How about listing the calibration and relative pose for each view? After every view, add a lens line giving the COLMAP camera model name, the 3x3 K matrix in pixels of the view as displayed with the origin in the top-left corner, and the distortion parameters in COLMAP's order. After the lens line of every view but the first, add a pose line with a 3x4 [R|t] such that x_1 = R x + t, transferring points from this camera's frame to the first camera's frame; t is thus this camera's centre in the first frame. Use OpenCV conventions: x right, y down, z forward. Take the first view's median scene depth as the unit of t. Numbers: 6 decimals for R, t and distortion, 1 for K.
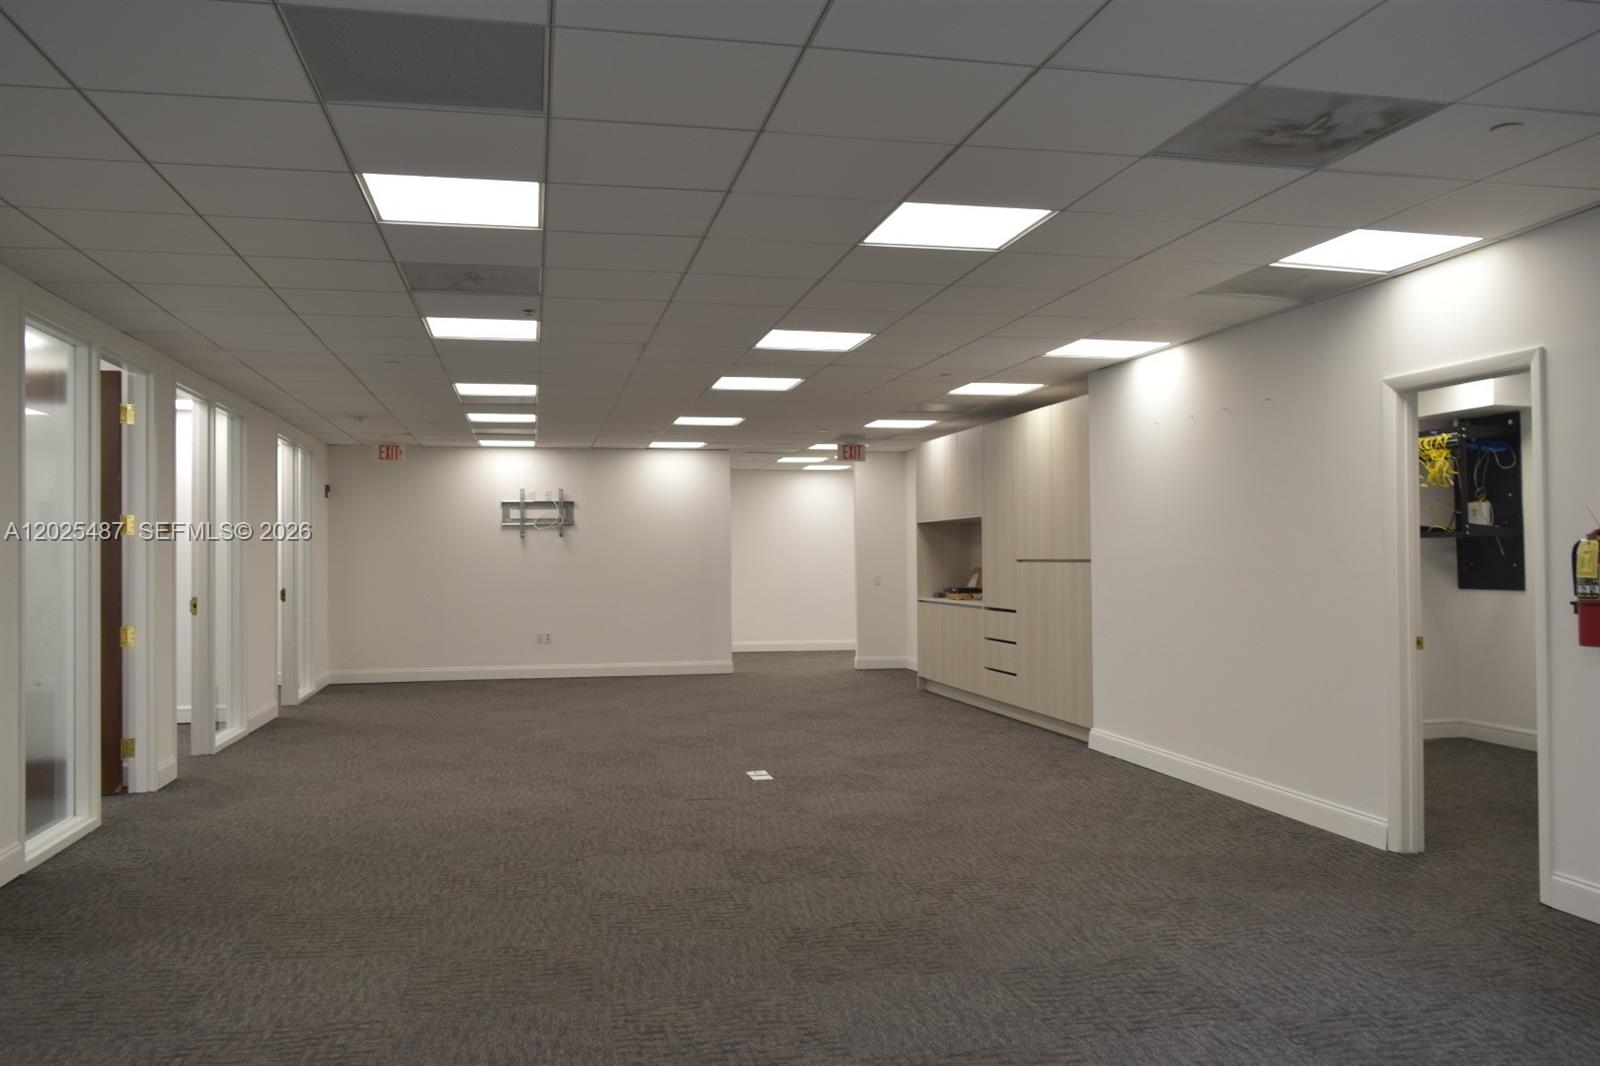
lens RADIAL K [[1237.3, 0, 800.0], [0, 1237.3, 533.0], [0, 0, 1]] dist [-0.019337, 0.008026]
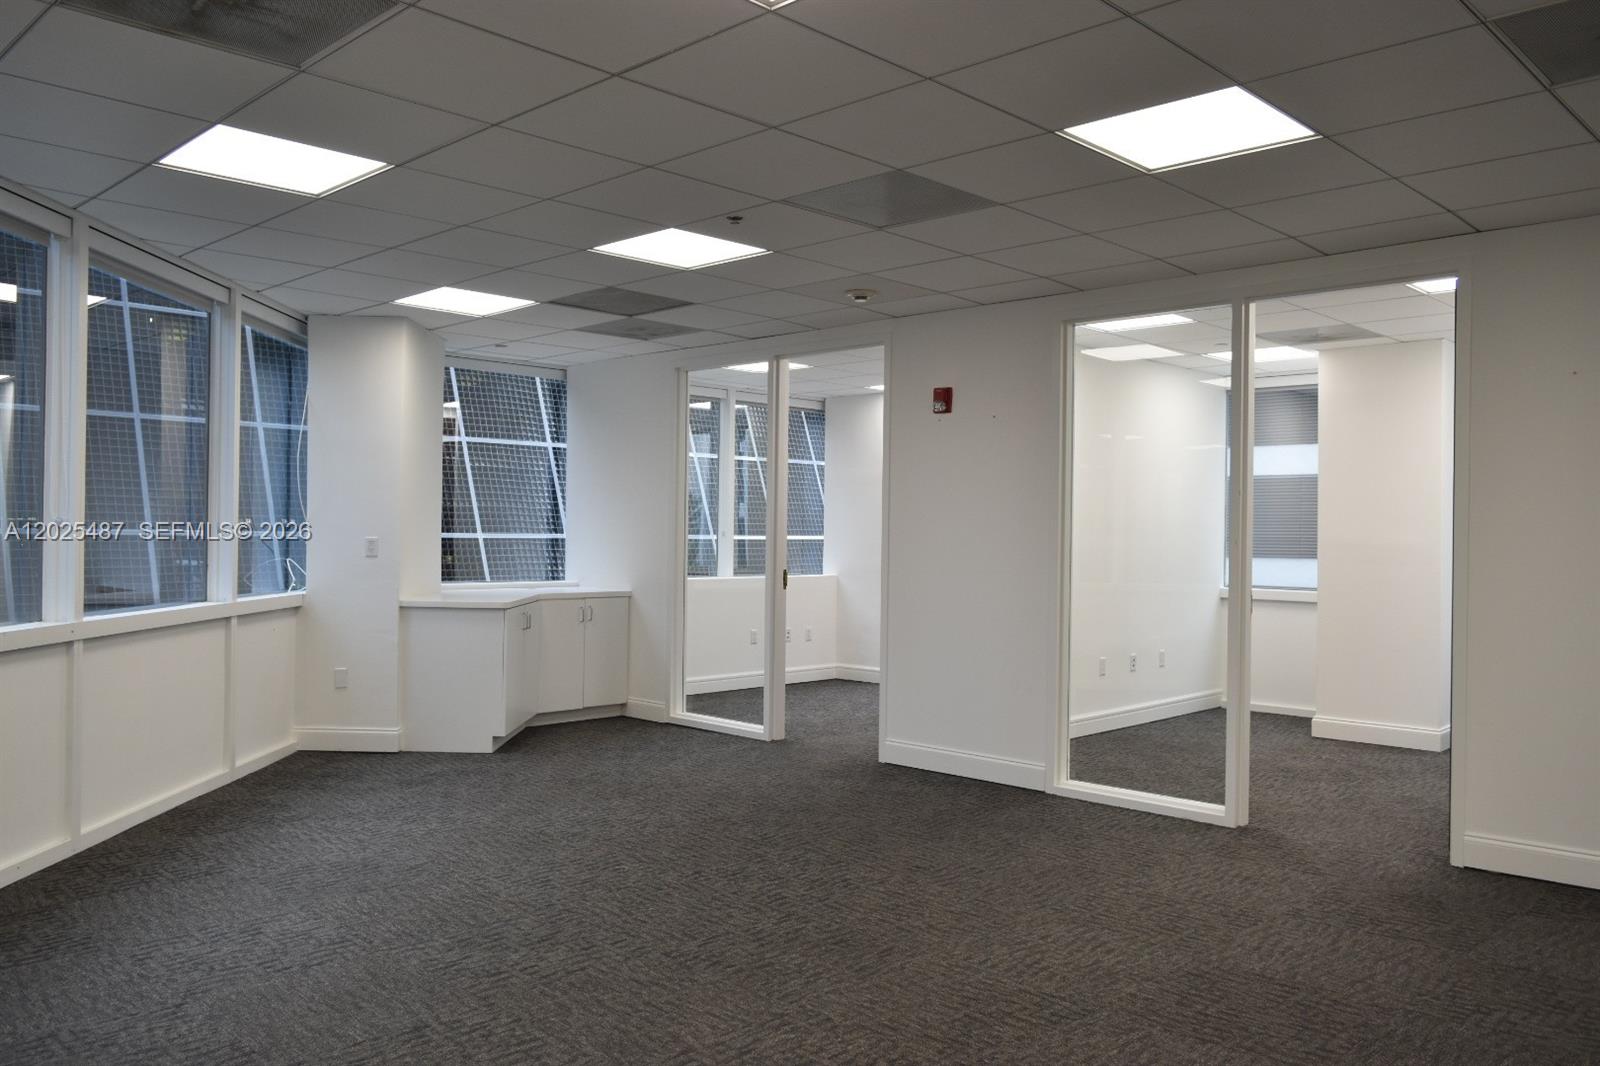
lens RADIAL K [[1255.2, 0, 800.0], [0, 1255.2, 533.0], [0, 0, 1]] dist [-0.001391, -0.000754]
pose [[-0.834913, -0.000855, -0.550381, 0.378242], [0.006924, 0.999903, -0.012057, 0.024095], [0.550338, -0.013877, -0.834827, 1.329880]]
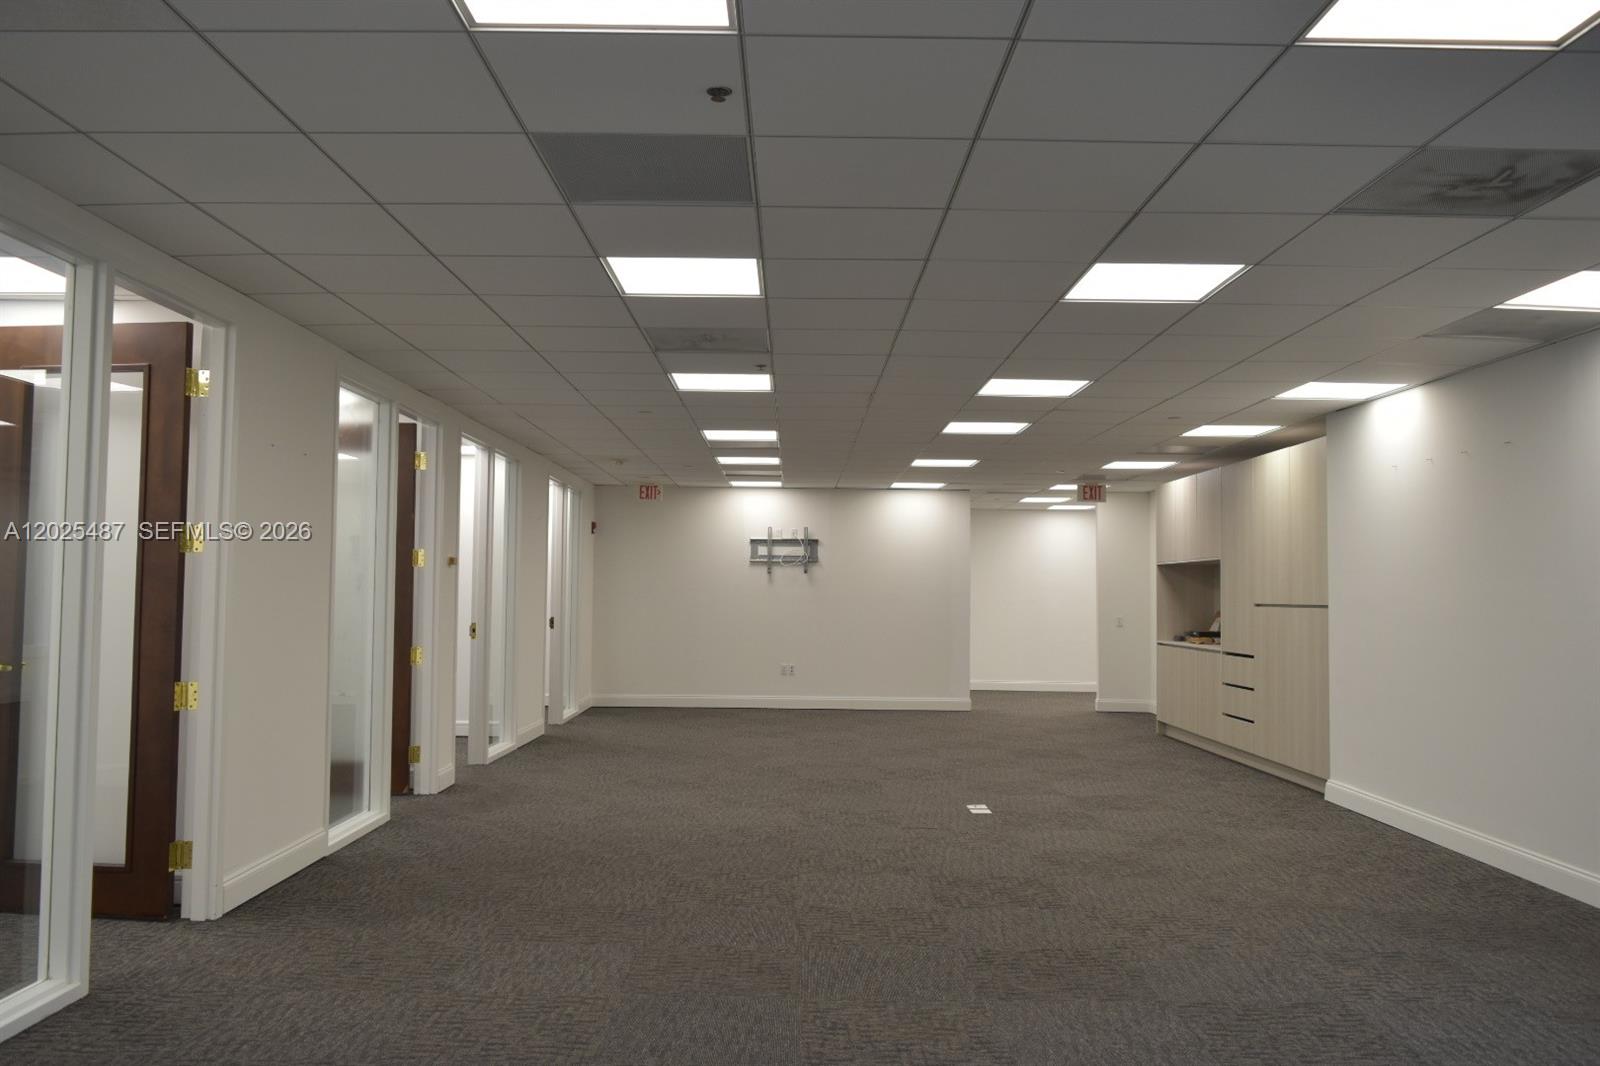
lens RADIAL K [[1238.2, 0, 800.0], [0, 1238.2, 533.0], [0, 0, 1]] dist [-0.017722, 0.009324]
pose [[0.978419, 0.008601, -0.206450, 0.048297], [-0.014785, 0.999486, -0.028432, -0.002932], [0.206099, 0.030871, 0.978044, -0.065032]]
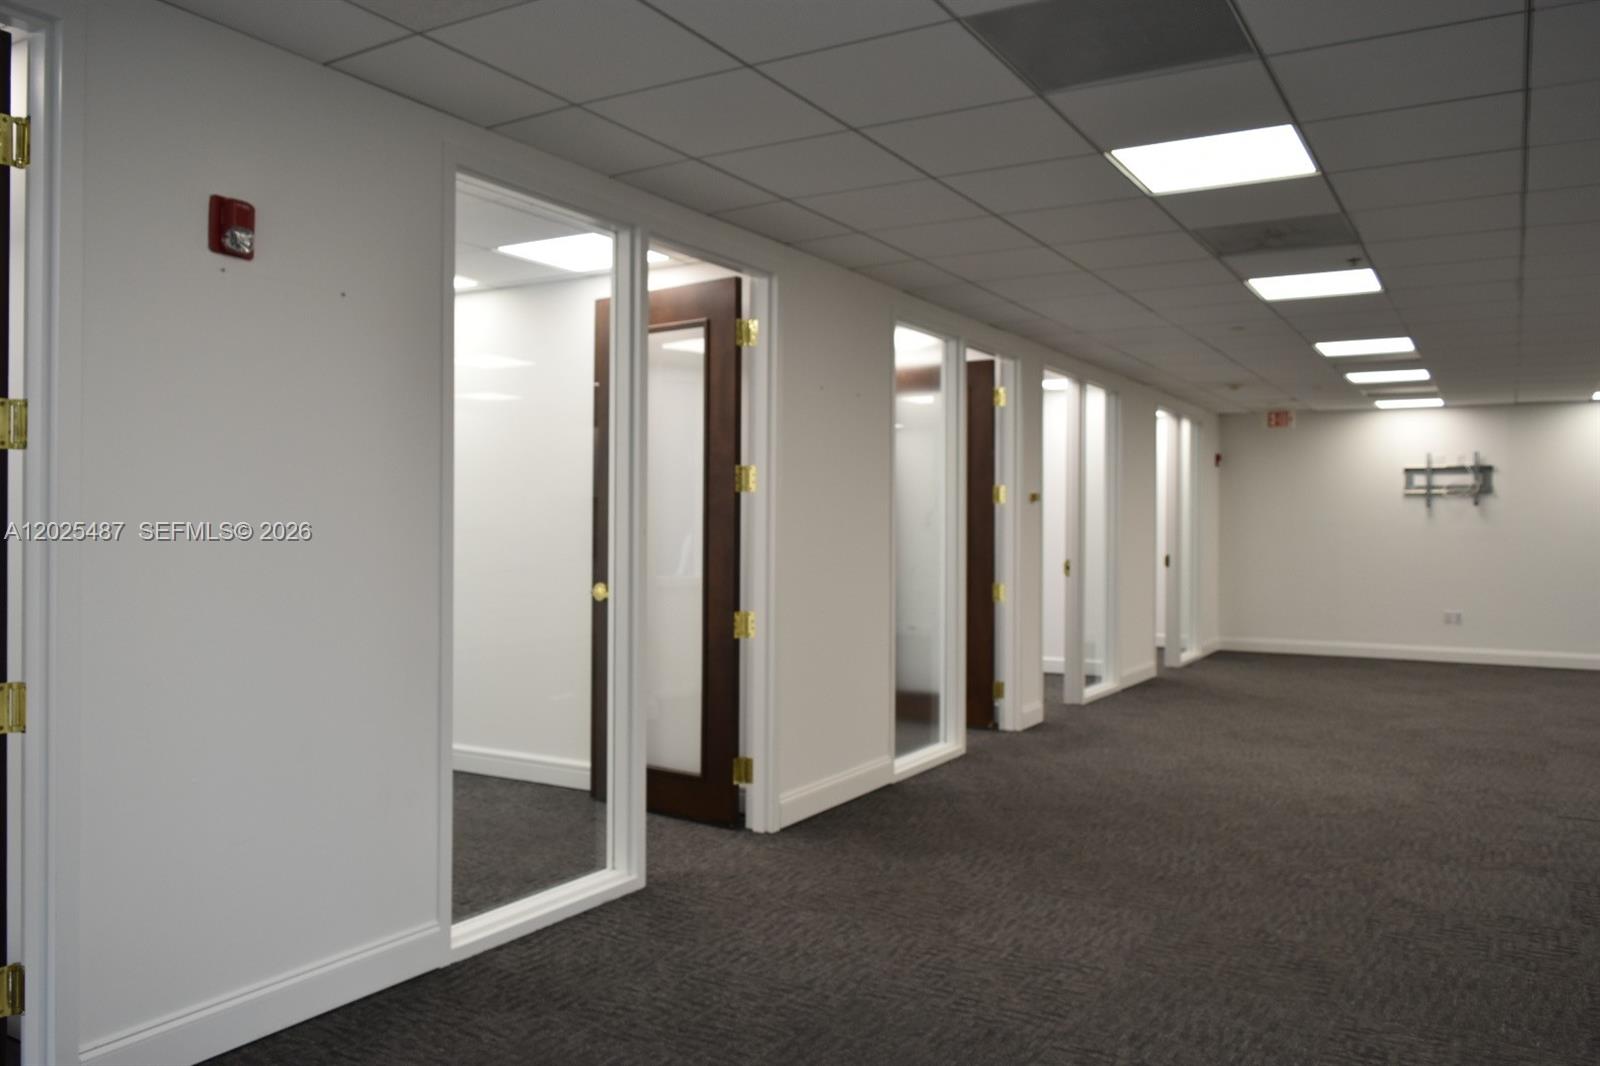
lens RADIAL K [[1234.0, 0, 800.0], [0, 1234.0, 533.0], [0, 0, 1]] dist [-0.006229, -0.001010]
pose [[0.741276, 0.016034, -0.671008, 0.113218], [0.000910, 0.999690, 0.024893, 0.000654], [0.671199, -0.019063, 0.741032, 0.042701]]
